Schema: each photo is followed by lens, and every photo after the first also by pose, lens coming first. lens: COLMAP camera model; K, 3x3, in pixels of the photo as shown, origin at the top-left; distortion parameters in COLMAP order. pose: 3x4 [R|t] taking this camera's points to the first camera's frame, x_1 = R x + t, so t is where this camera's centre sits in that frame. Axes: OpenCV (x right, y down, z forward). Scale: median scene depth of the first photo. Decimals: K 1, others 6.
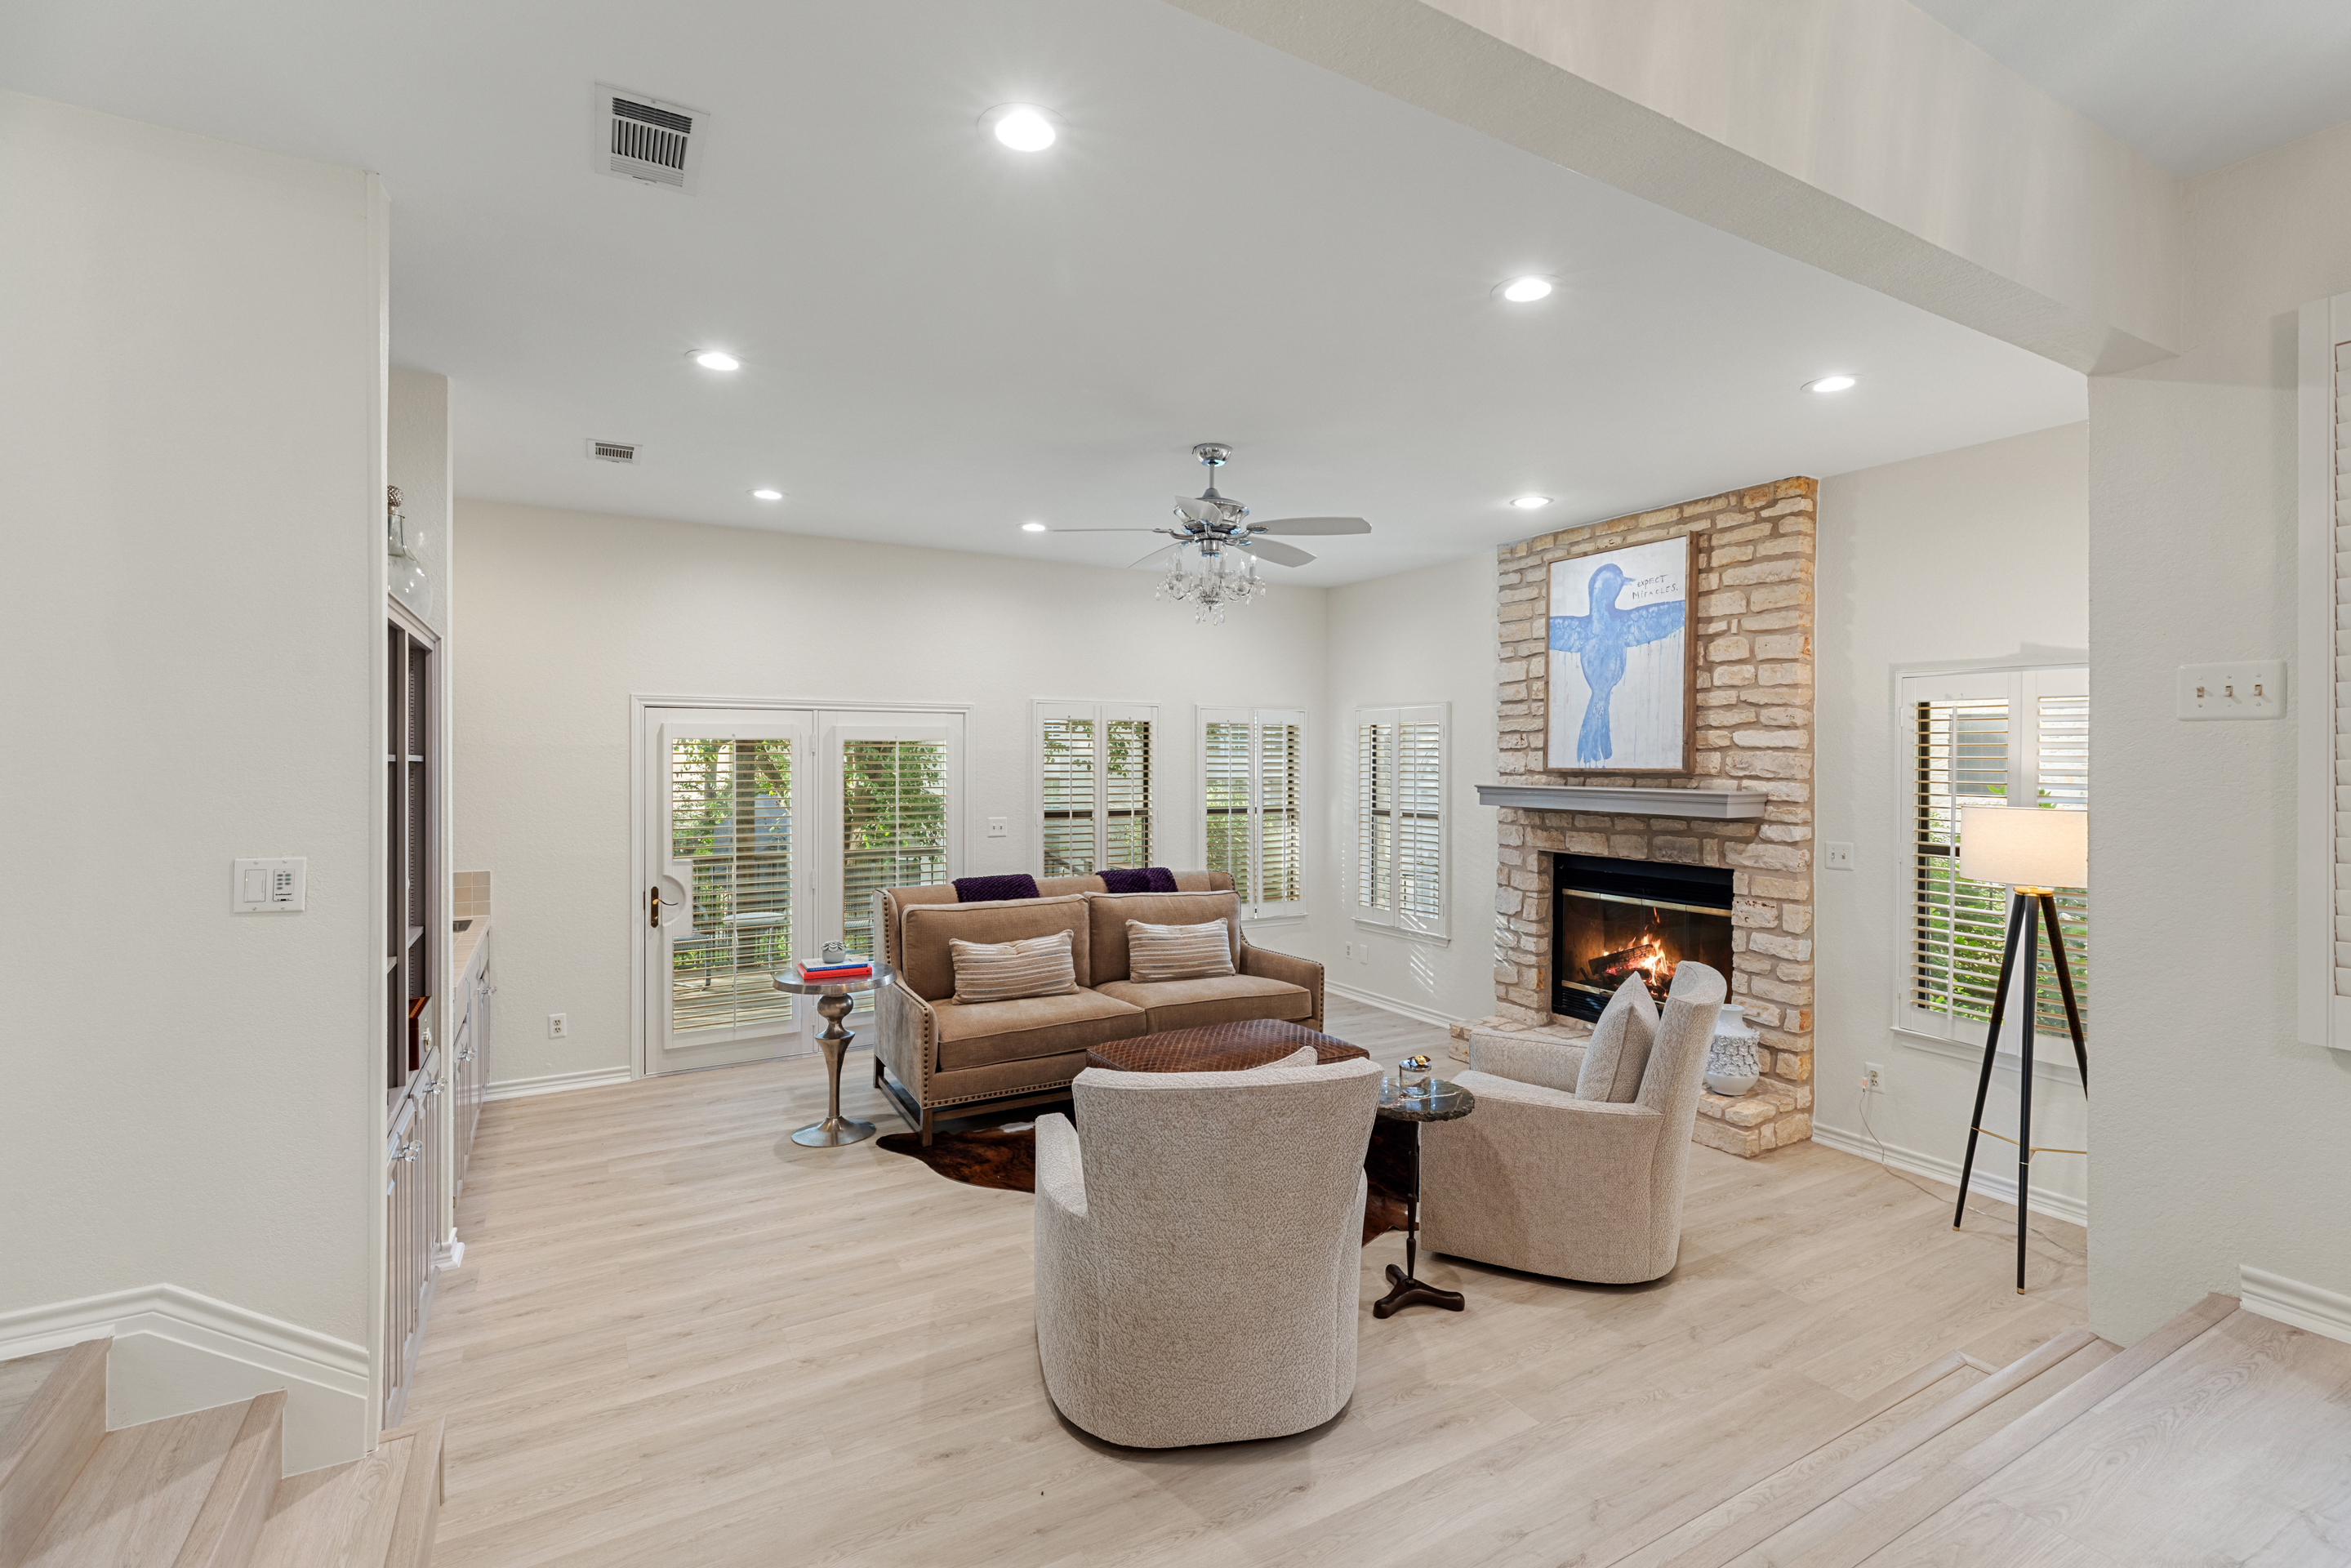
lens RADIAL K [[1063.1, 0, 1175.8], [0, 1063.1, 769.2], [0, 0, 1]] dist [0.008323, 0.001227]
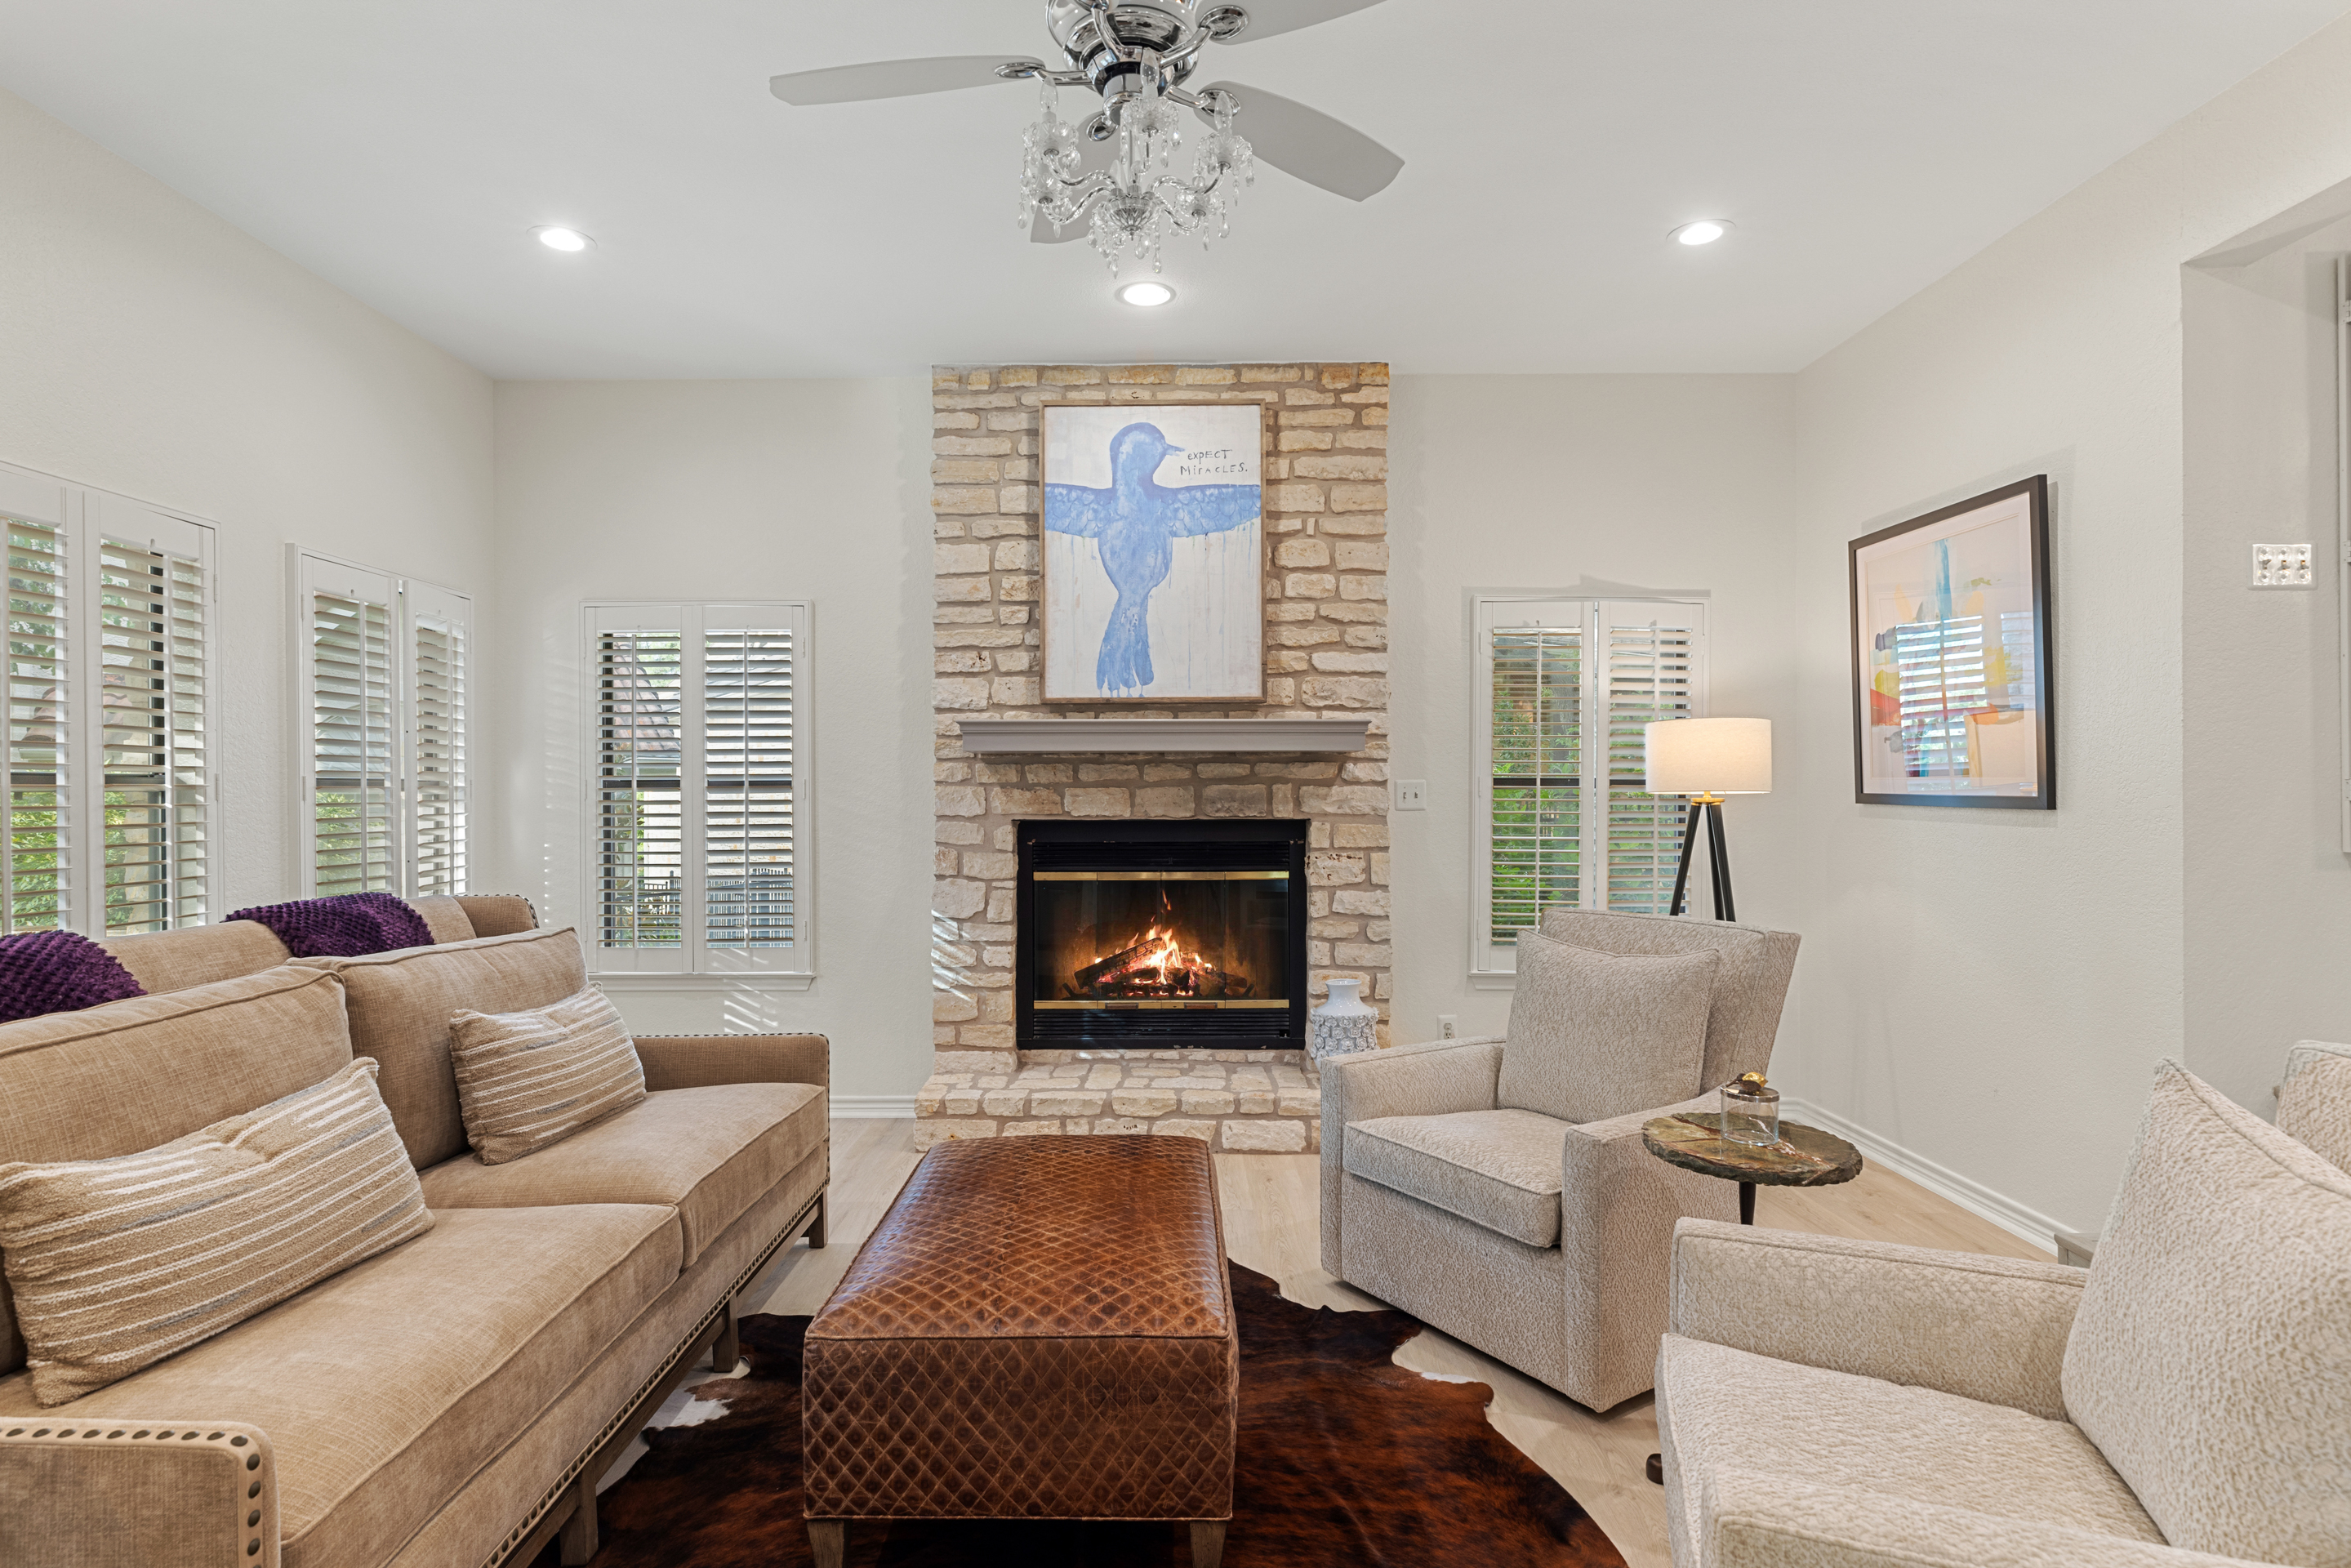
lens RADIAL K [[1186.5, 0, 1172.8], [0, 1186.5, 794.5], [0, 0, 1]] dist [0.001477, 0.000318]
pose [[0.507306, -0.005633, 0.861748, -0.314740], [0.011102, 0.999938, 0.000001, 0.070642], [-0.861695, 0.009567, 0.507337, 0.597072]]
